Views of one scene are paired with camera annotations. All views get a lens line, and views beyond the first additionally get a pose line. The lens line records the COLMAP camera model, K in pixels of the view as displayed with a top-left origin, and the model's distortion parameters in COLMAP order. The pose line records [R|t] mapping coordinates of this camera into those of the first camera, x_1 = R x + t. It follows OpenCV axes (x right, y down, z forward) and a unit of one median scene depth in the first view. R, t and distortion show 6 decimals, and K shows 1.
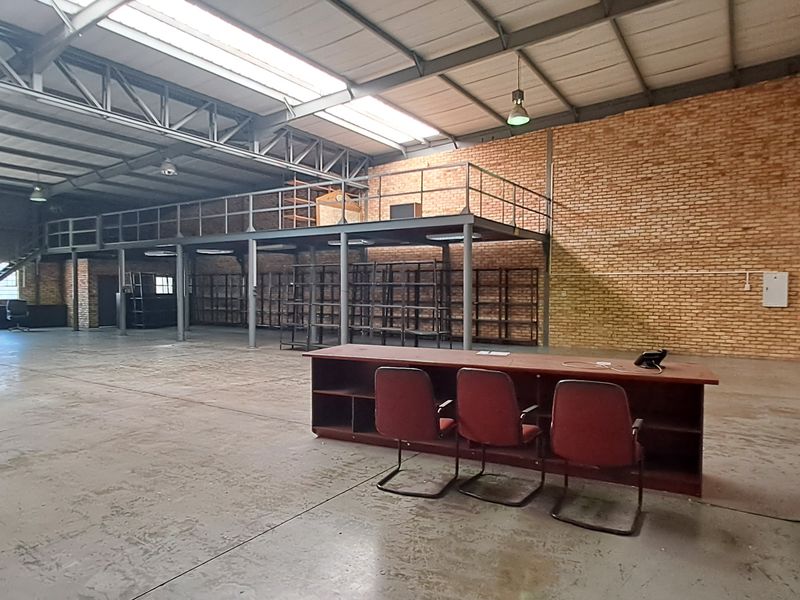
lens RADIAL K [[526.5, 0, 400.1], [0, 526.5, 305.9], [0, 0, 1]] dist [0.009114, -0.000313]
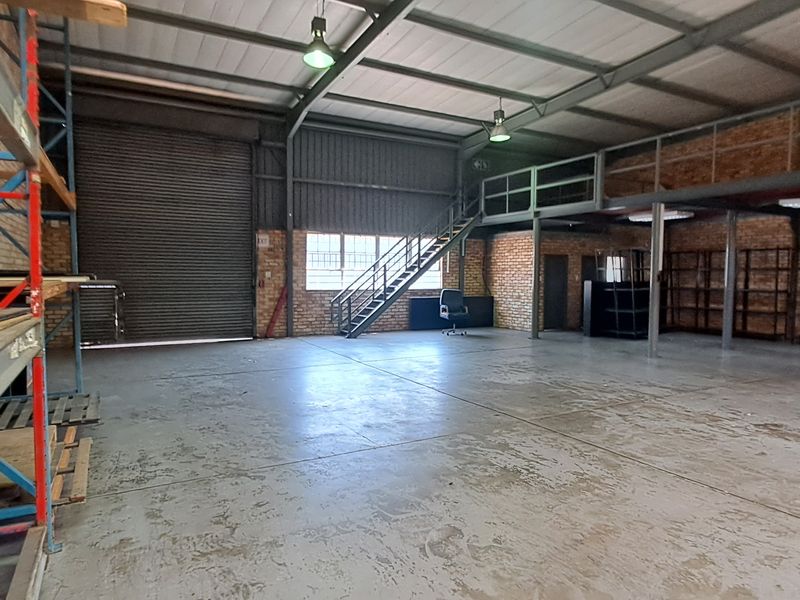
lens RADIAL K [[526.5, 0, 406.3], [0, 526.5, 305.9], [0, 0, 1]] dist [0.009114, -0.000313]
pose [[0.894553, 0.026020, -0.446204, -0.470128], [-0.013413, 0.999417, 0.031390, -0.012233], [0.446760, -0.022095, 0.894381, 0.345969]]
